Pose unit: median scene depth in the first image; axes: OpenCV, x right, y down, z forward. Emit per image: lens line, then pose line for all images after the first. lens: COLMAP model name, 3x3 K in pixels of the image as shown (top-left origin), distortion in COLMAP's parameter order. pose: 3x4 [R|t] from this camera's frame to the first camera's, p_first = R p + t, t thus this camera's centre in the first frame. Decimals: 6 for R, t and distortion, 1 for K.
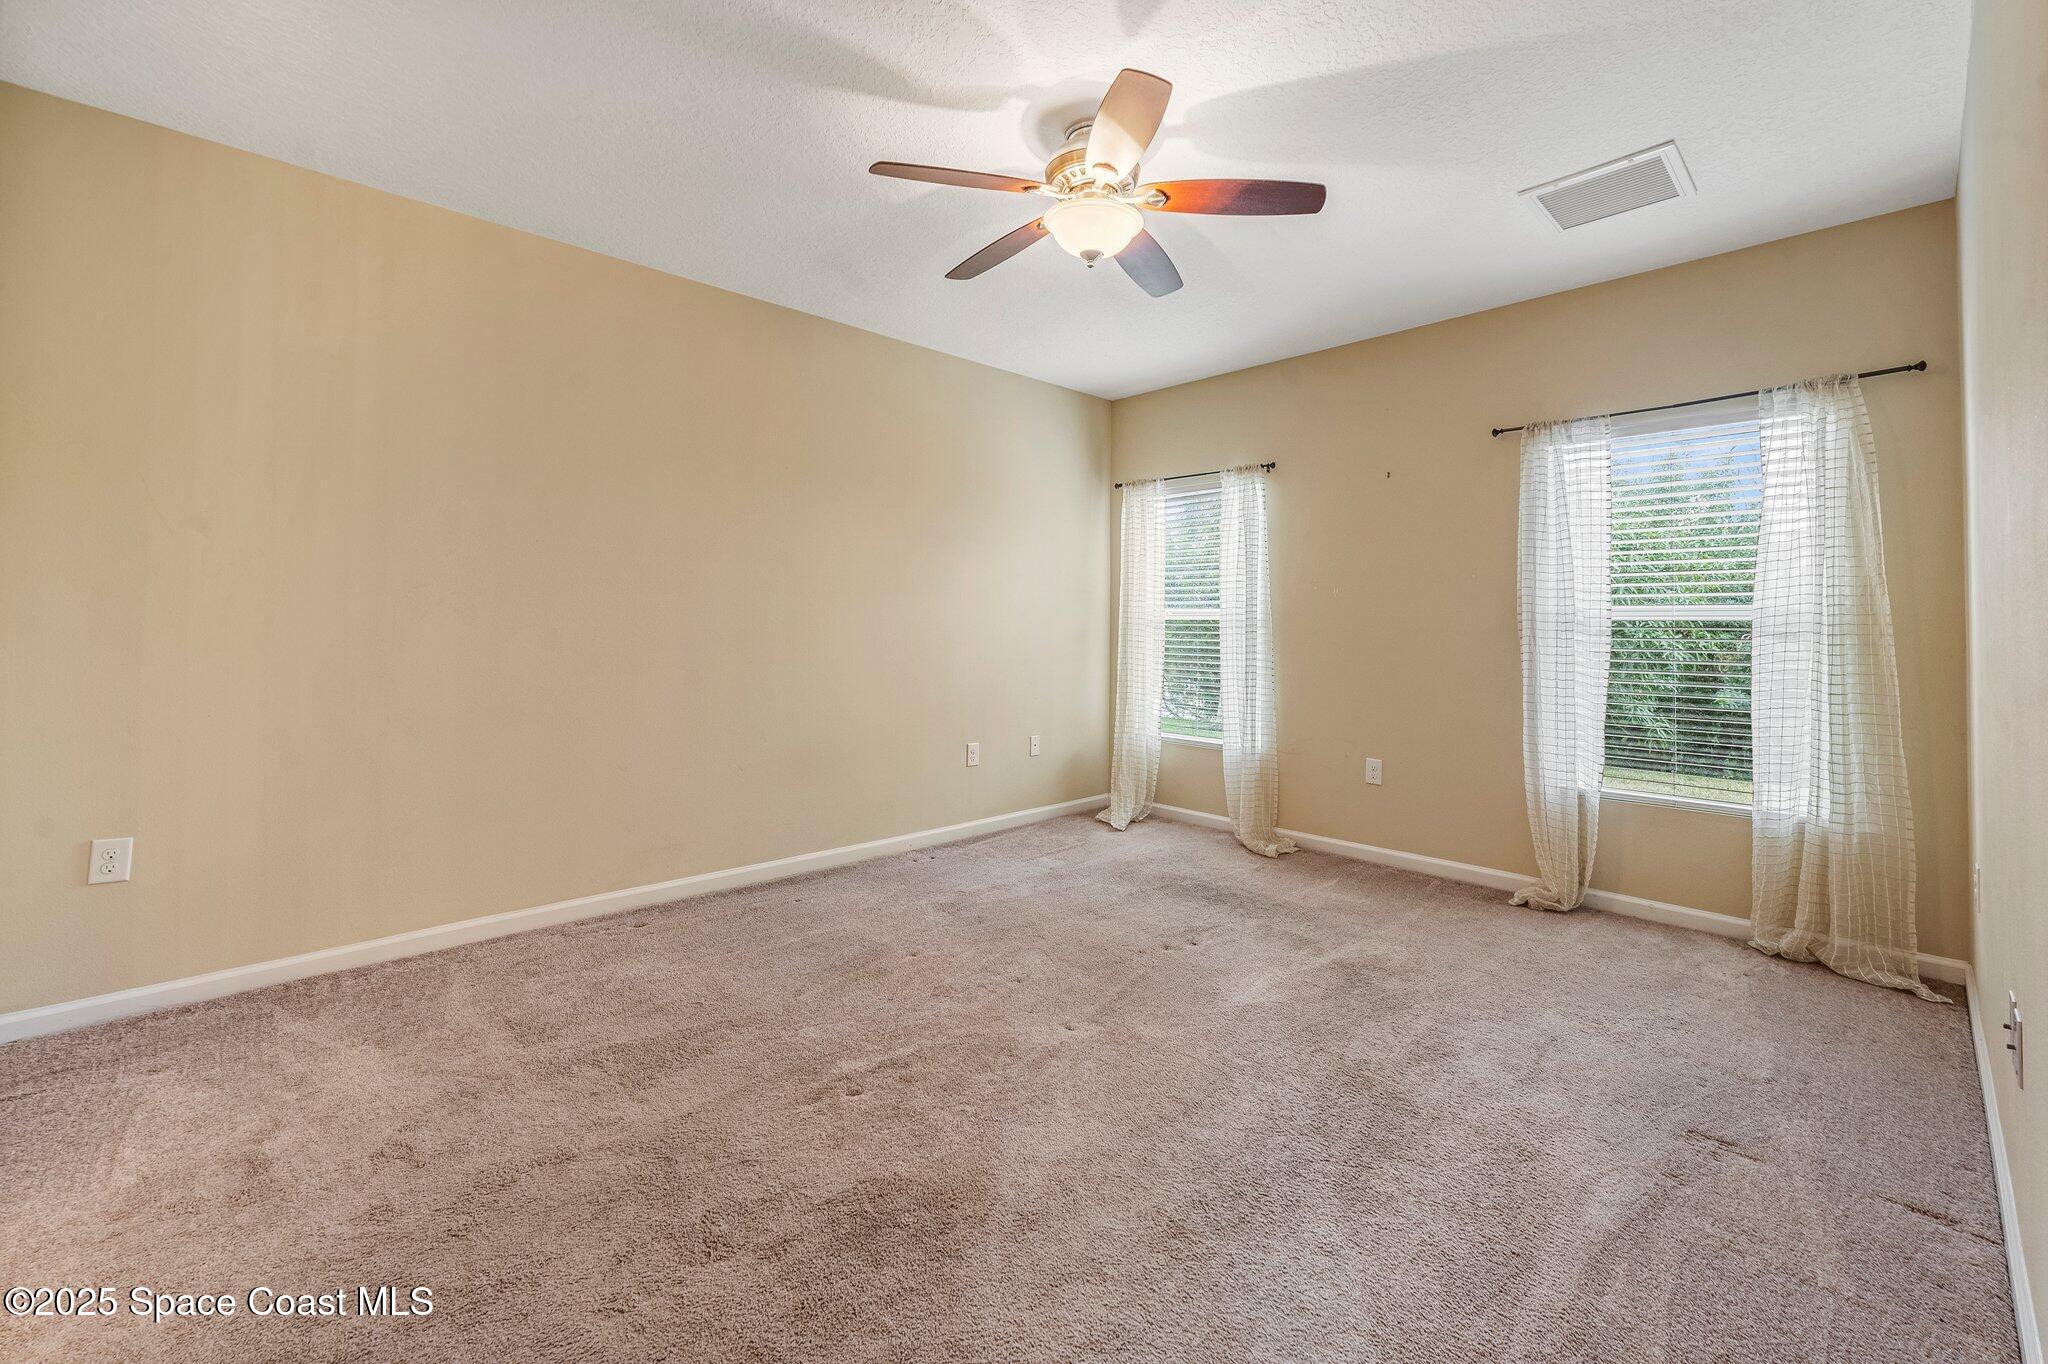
lens RADIAL K [[851.3, 0, 1022.7], [0, 851.3, 603.0], [0, 0, 1]] dist [-0.001088, -0.000032]
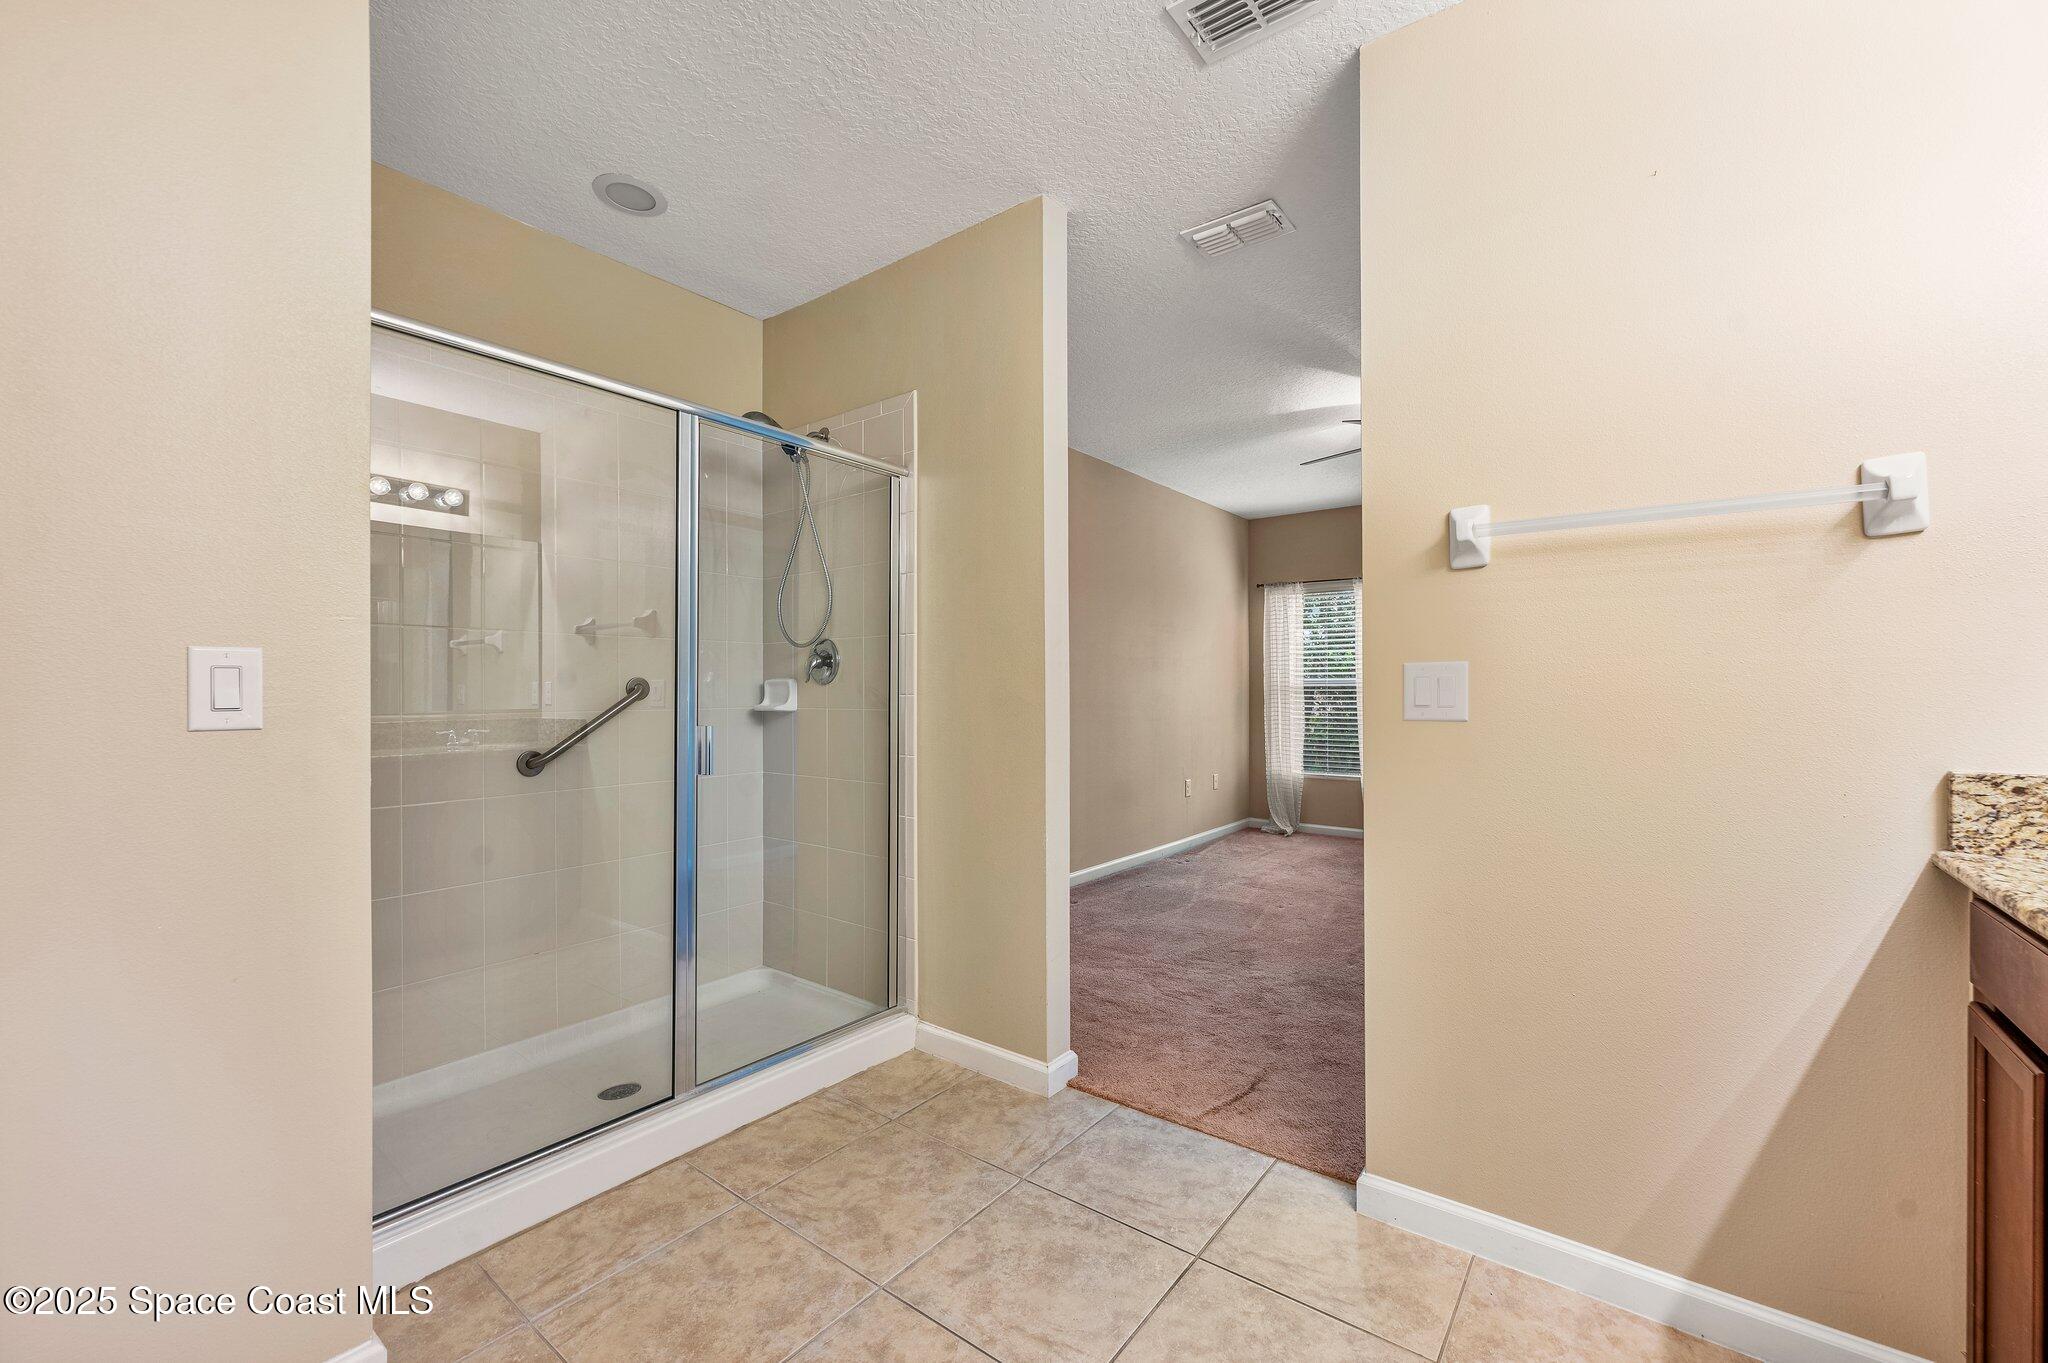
lens RADIAL K [[820.9, 0, 1024.0], [0, 820.9, 681.5], [0, 0, 1]] dist [-0.000644, -0.000068]
pose [[0.990356, -0.003965, 0.138490, -0.638046], [0.001856, 0.999880, 0.015355, -0.013109], [-0.138535, -0.014950, 0.990245, -0.316032]]
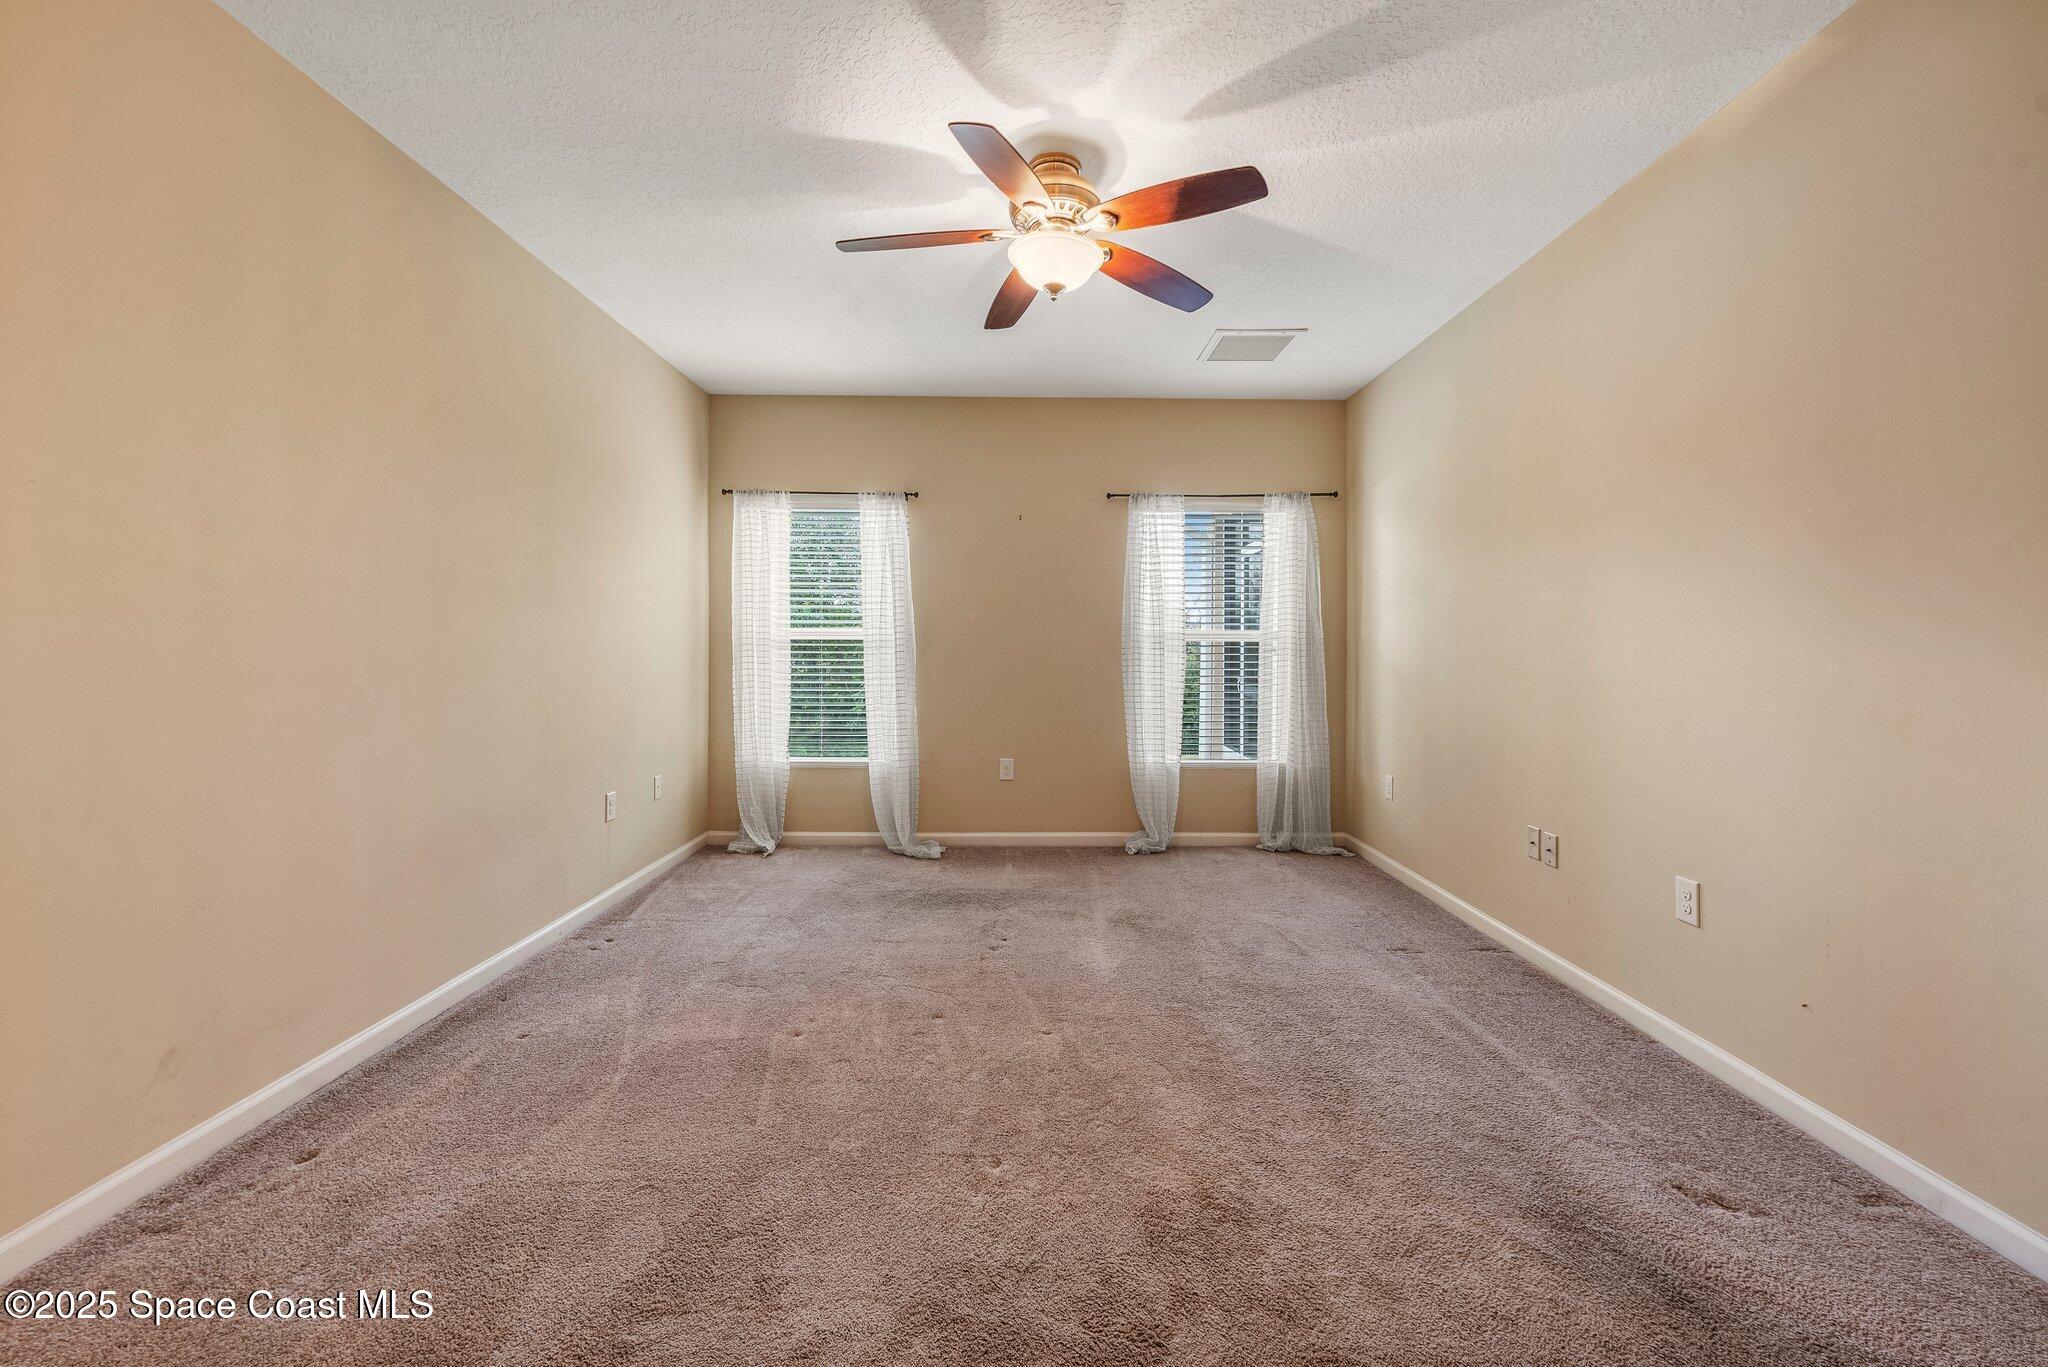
lens RADIAL K [[836.6, 0, 1044.2], [0, 836.6, 644.6], [0, 0, 1]] dist [0.000290, -0.000038]
pose [[0.682620, -0.002180, 0.730771, -0.461378], [-0.017156, 0.999672, 0.019007, 0.003715], [-0.730572, -0.025512, 0.682359, 0.210218]]
